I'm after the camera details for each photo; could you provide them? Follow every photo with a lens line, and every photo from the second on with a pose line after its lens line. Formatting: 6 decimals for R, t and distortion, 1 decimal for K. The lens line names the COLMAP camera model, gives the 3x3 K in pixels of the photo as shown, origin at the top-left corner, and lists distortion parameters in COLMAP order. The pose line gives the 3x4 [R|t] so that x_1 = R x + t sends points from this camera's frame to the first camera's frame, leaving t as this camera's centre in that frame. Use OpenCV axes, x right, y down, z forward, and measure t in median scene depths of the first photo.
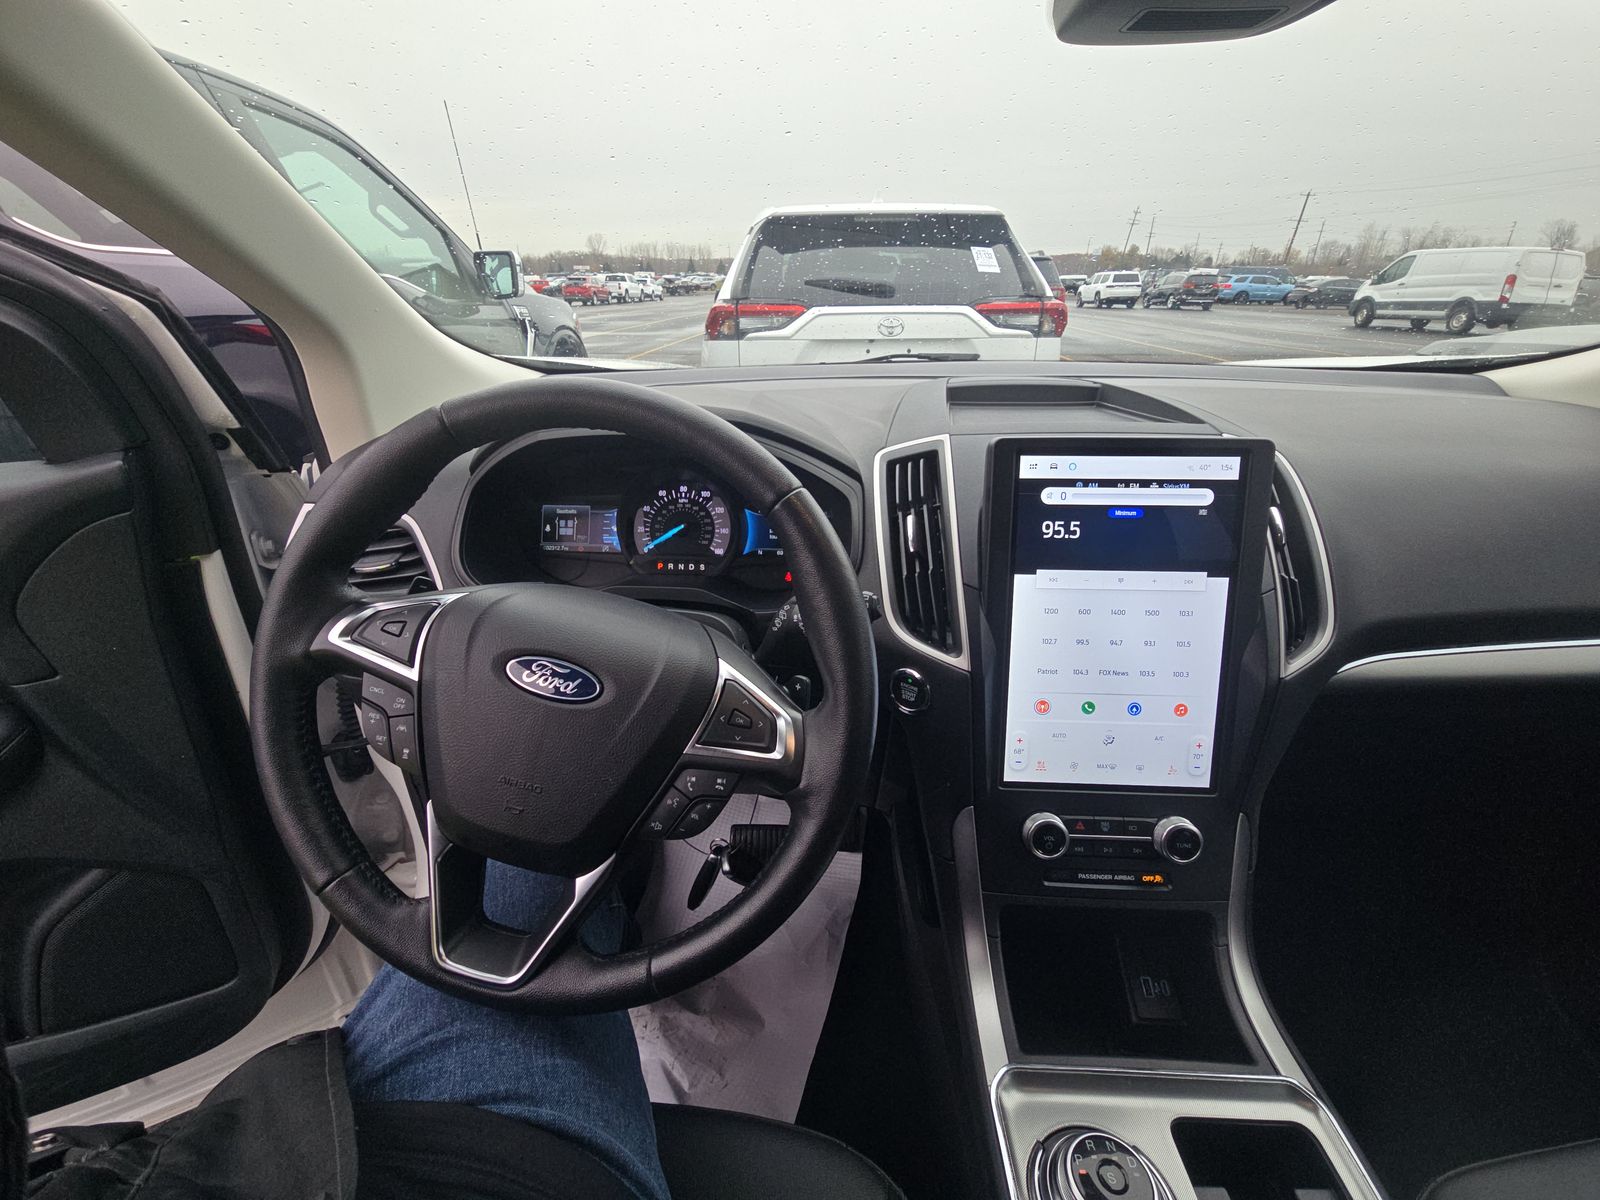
lens RADIAL K [[635.8, 0, 800.0], [0, 635.8, 600.0], [0, 0, 1]] dist [0.001257, -0.000492]
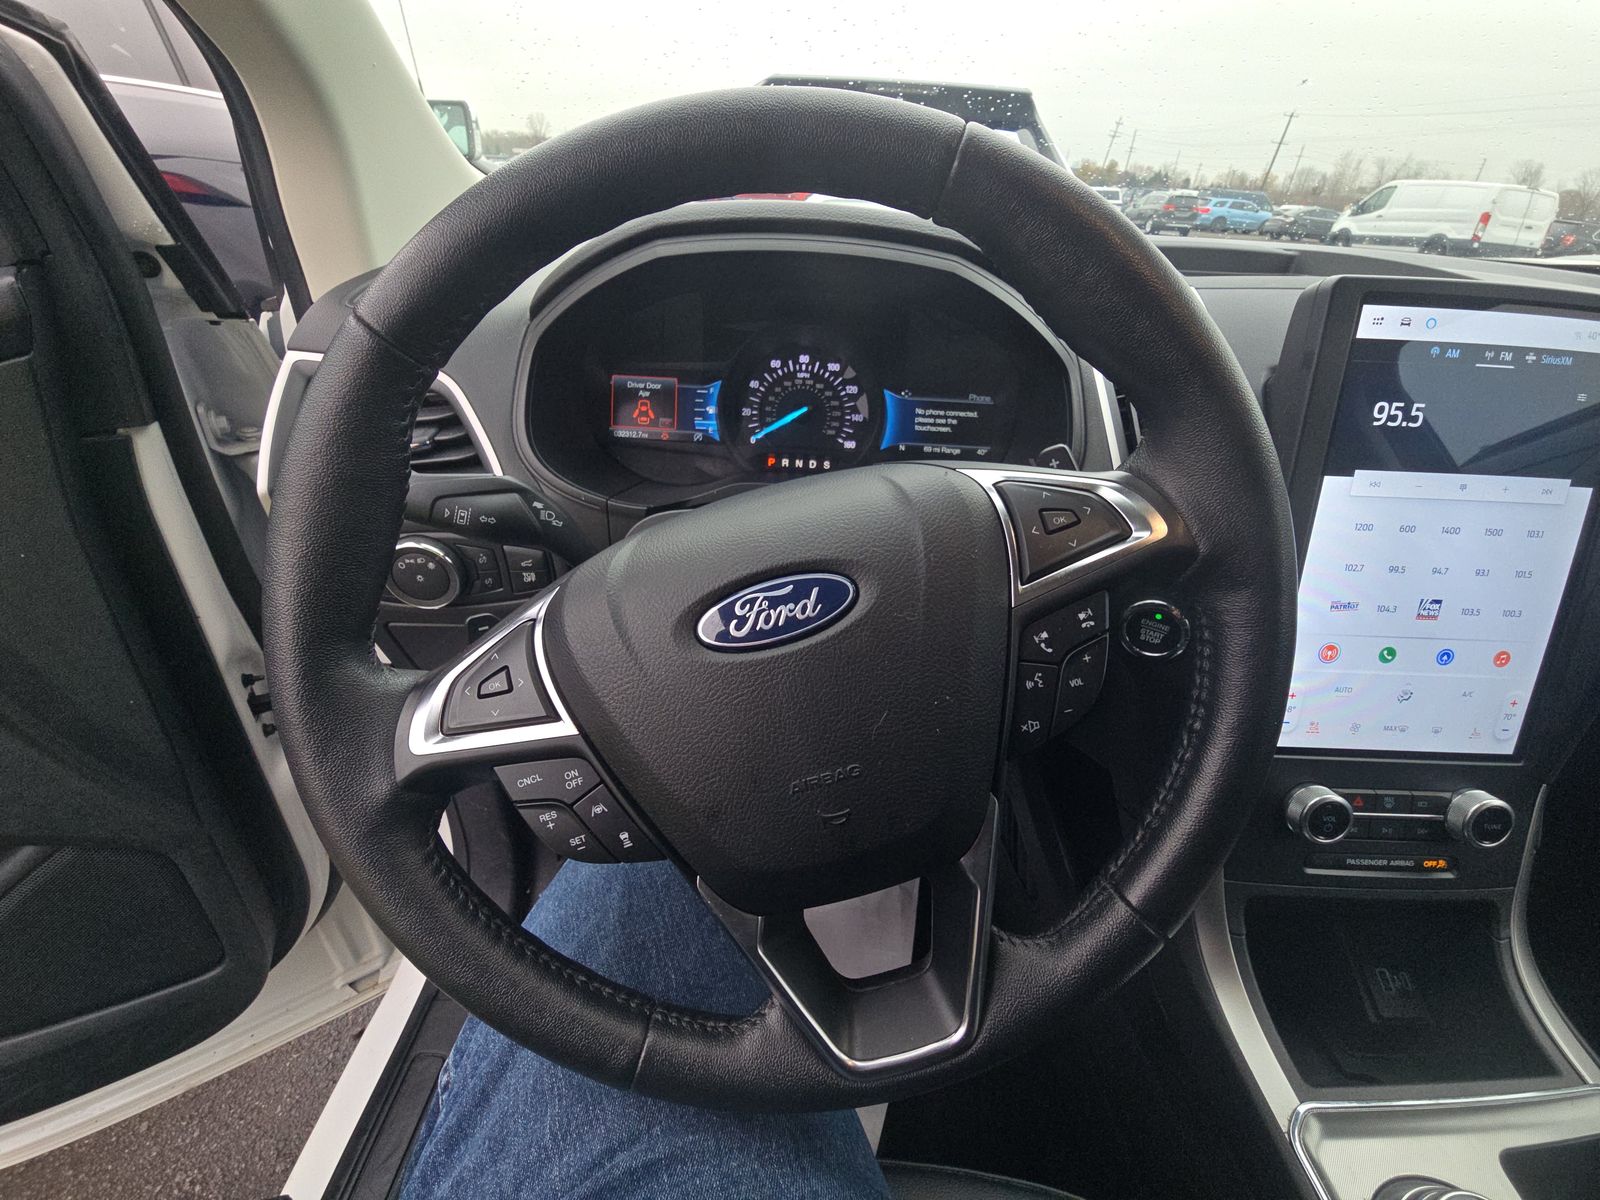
lens RADIAL K [[642.6, 0, 800.0], [0, 642.6, 600.0], [0, 0, 1]] dist [0.010996, -0.005810]
pose [[0.997872, 0.016221, 0.063148, -0.265424], [-0.023248, 0.993416, 0.112175, 0.028076], [-0.060913, -0.113405, 0.991680, 0.237624]]
